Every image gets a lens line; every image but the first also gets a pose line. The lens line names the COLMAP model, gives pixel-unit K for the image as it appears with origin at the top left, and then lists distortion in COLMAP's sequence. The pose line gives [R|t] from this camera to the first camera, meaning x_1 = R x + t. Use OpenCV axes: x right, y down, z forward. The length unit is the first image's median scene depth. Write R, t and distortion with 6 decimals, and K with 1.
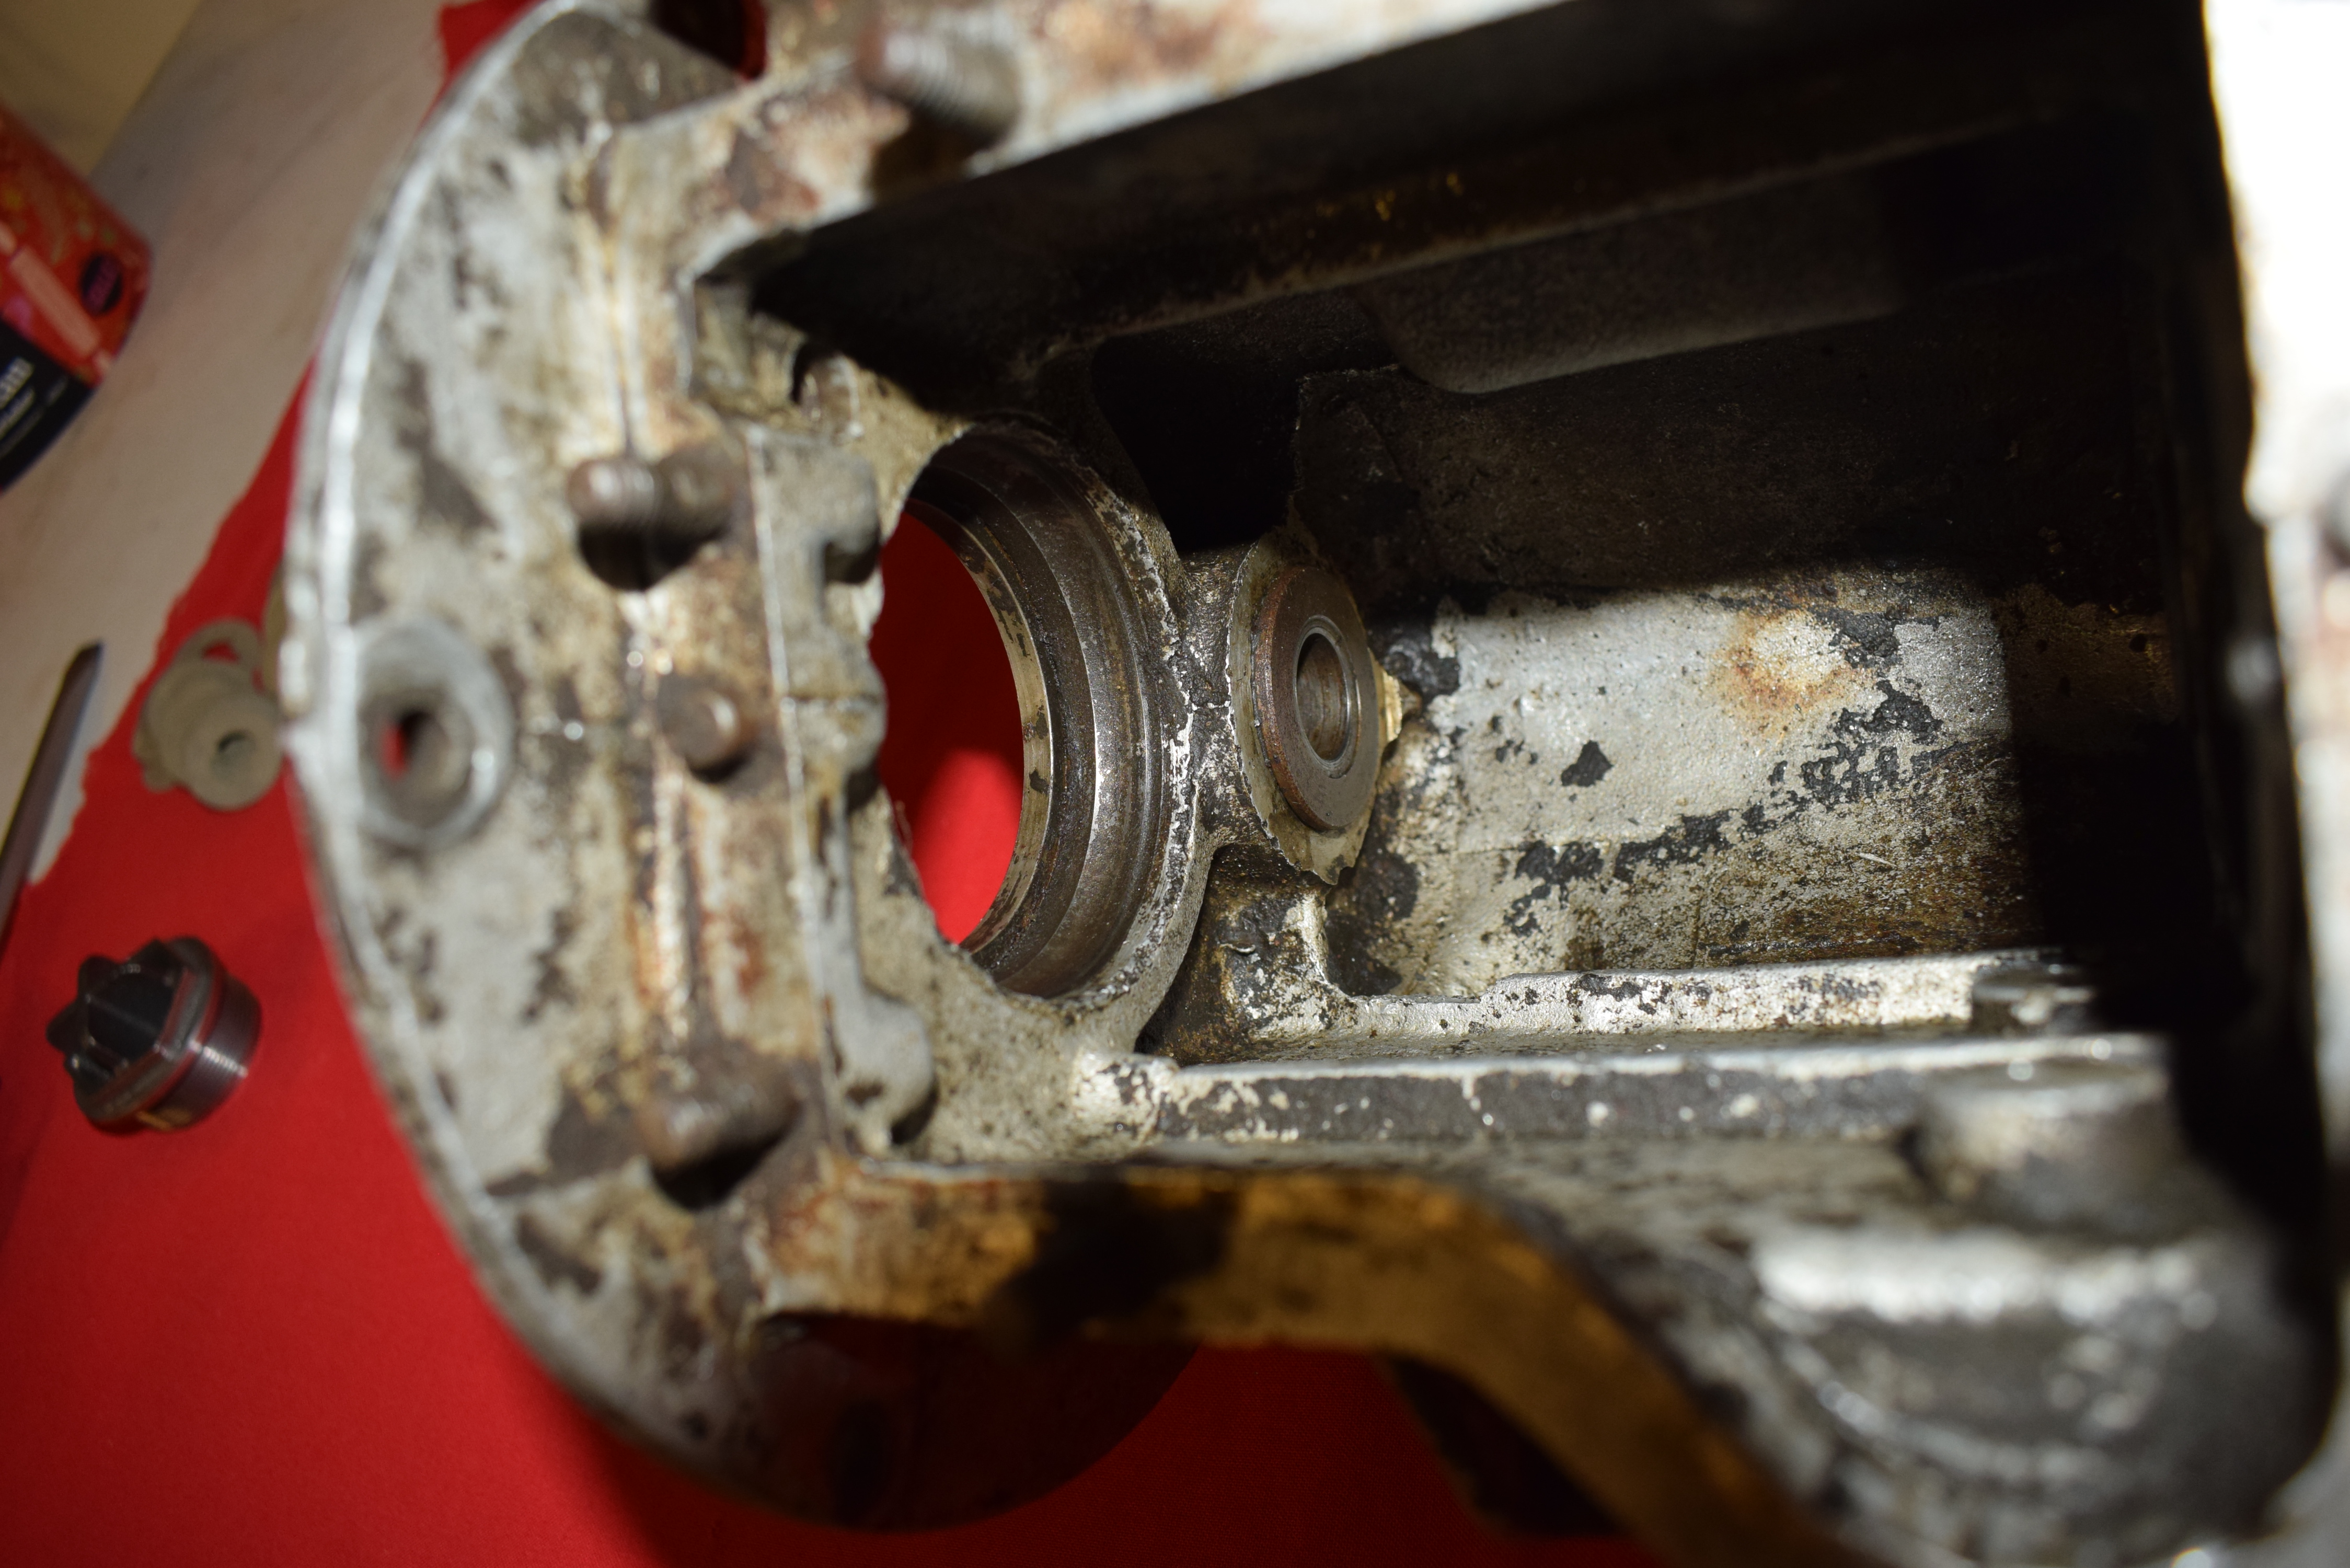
lens RADIAL K [[1779.1, 0, 1180.4], [0, 1779.1, 782.3], [0, 0, 1]] dist [-0.109195, 0.021973]
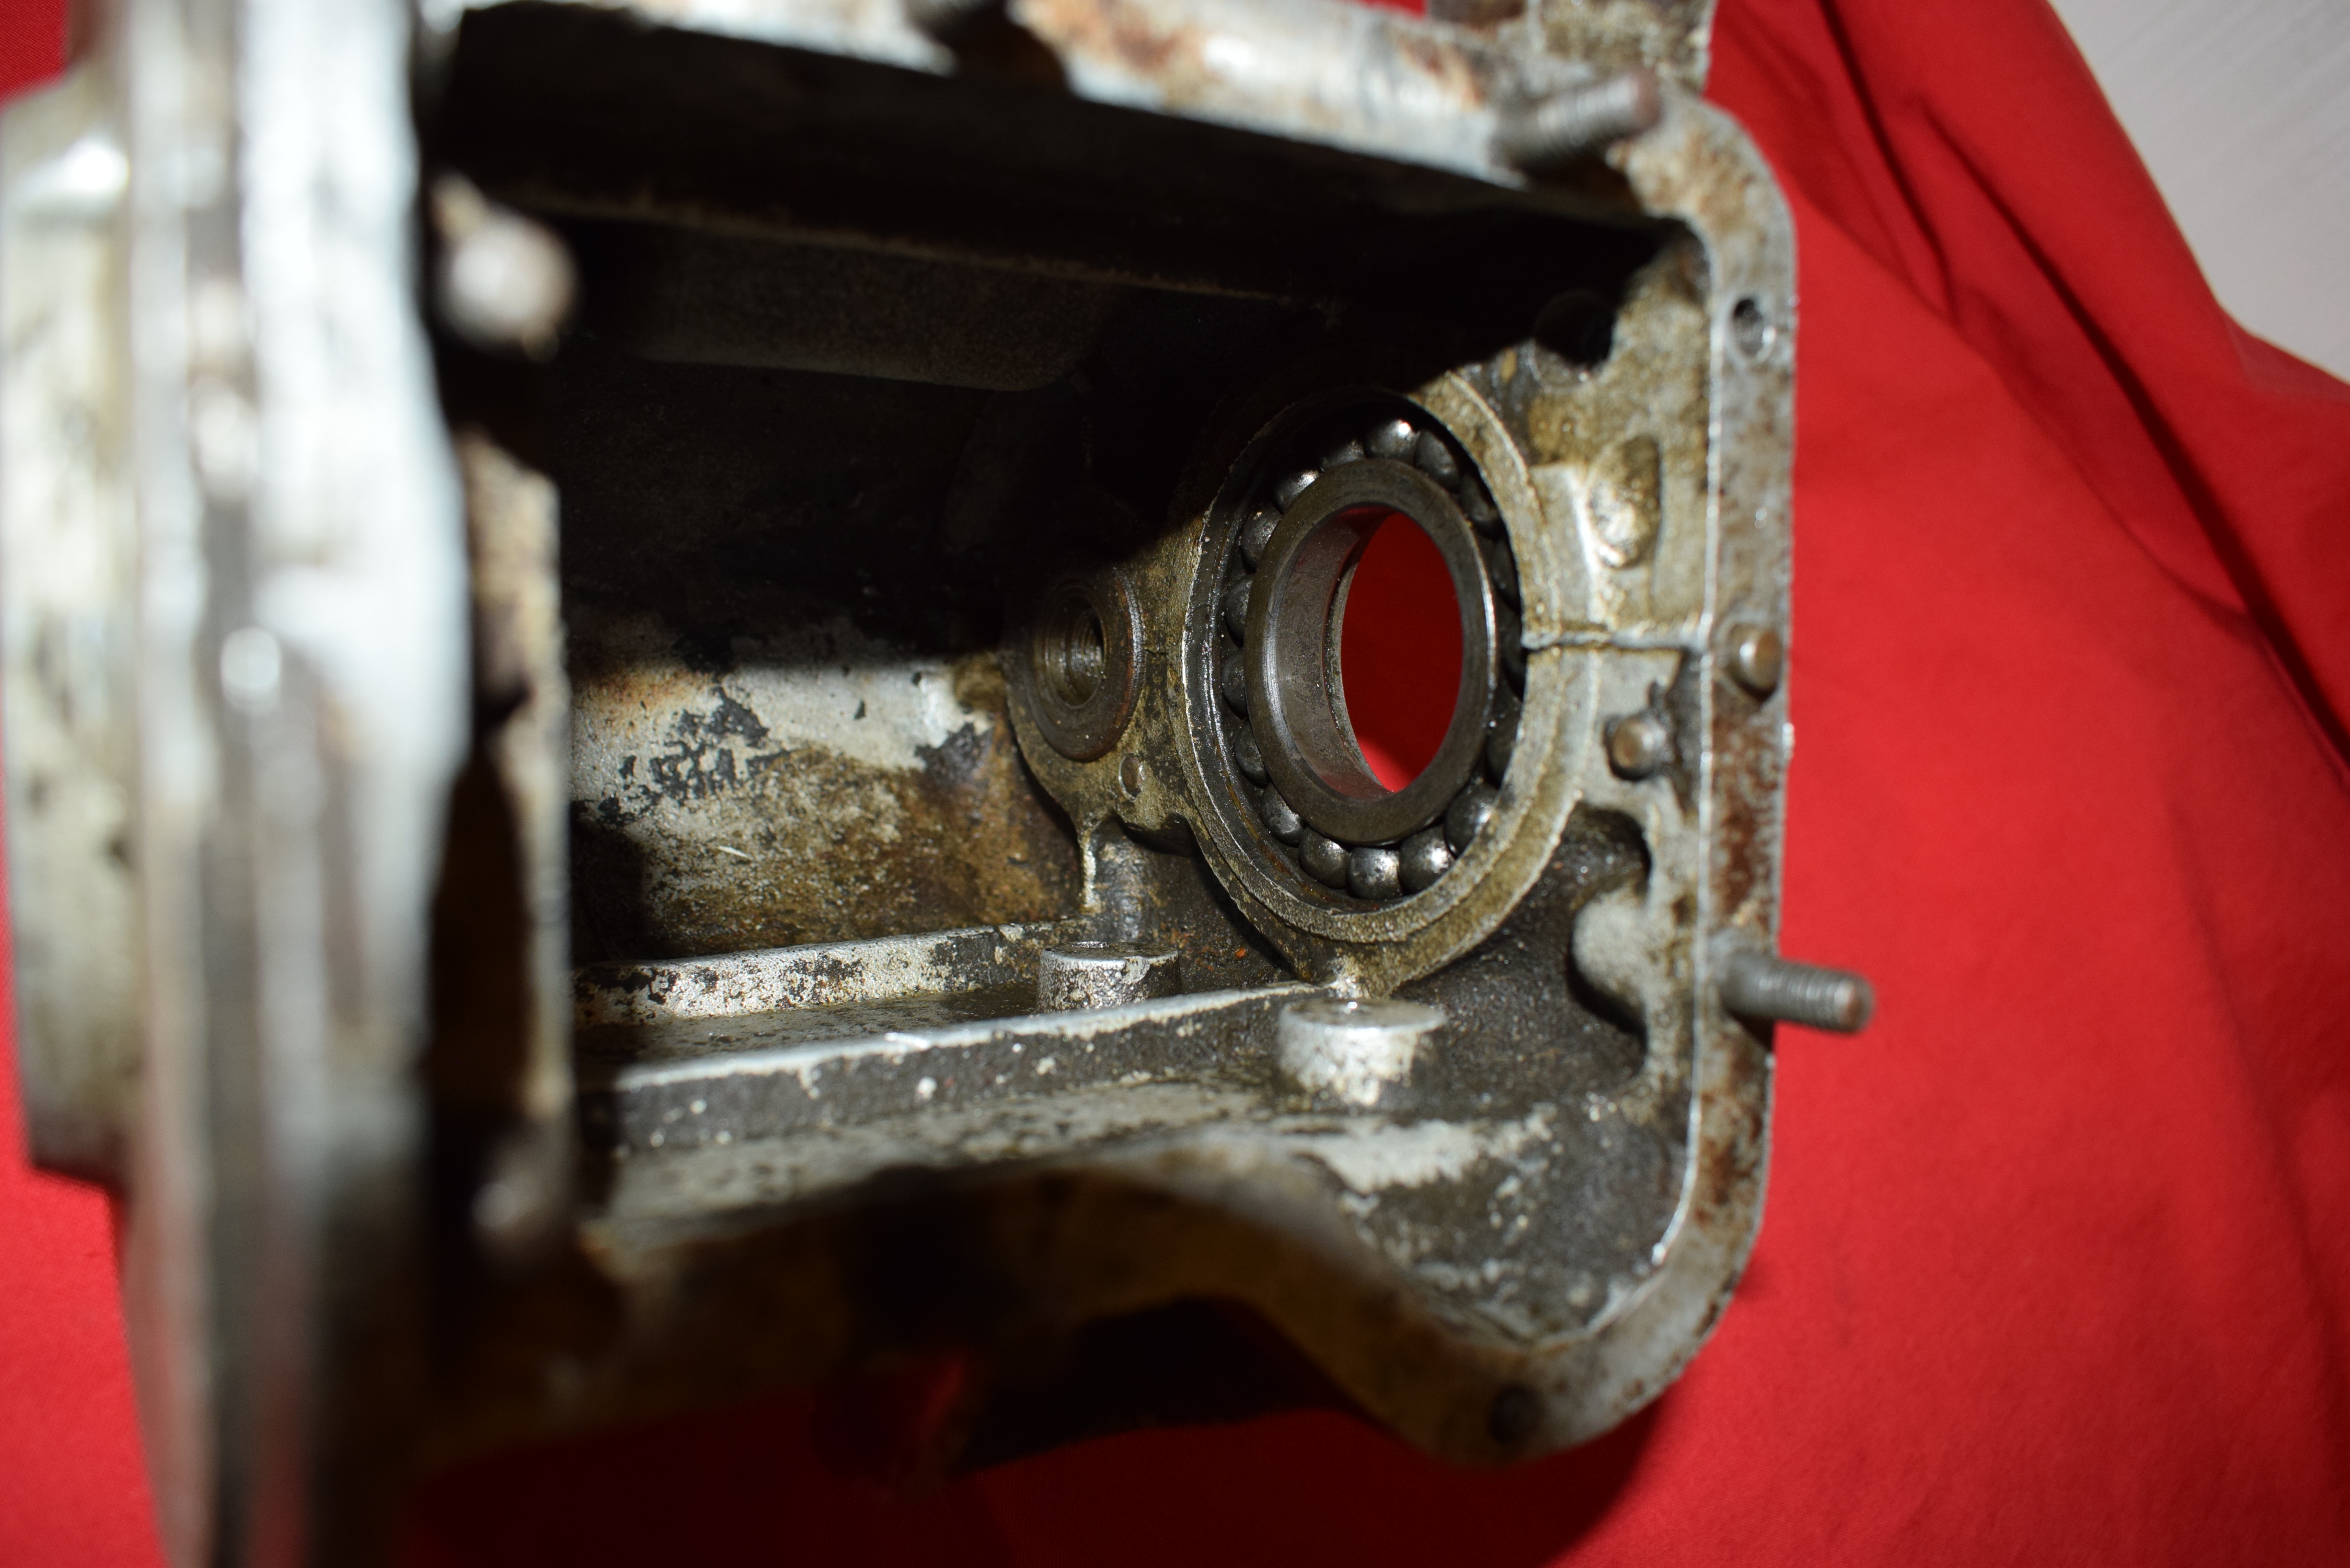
lens RADIAL K [[1779.1, 0, 1168.9], [0, 1779.1, 782.9], [0, 0, 1]] dist [-0.109195, 0.021973]
pose [[0.458389, 0.045056, 0.887609, -0.464345], [-0.048139, 0.998507, -0.025825, 0.016754], [-0.887447, -0.030890, 0.459873, 0.268513]]
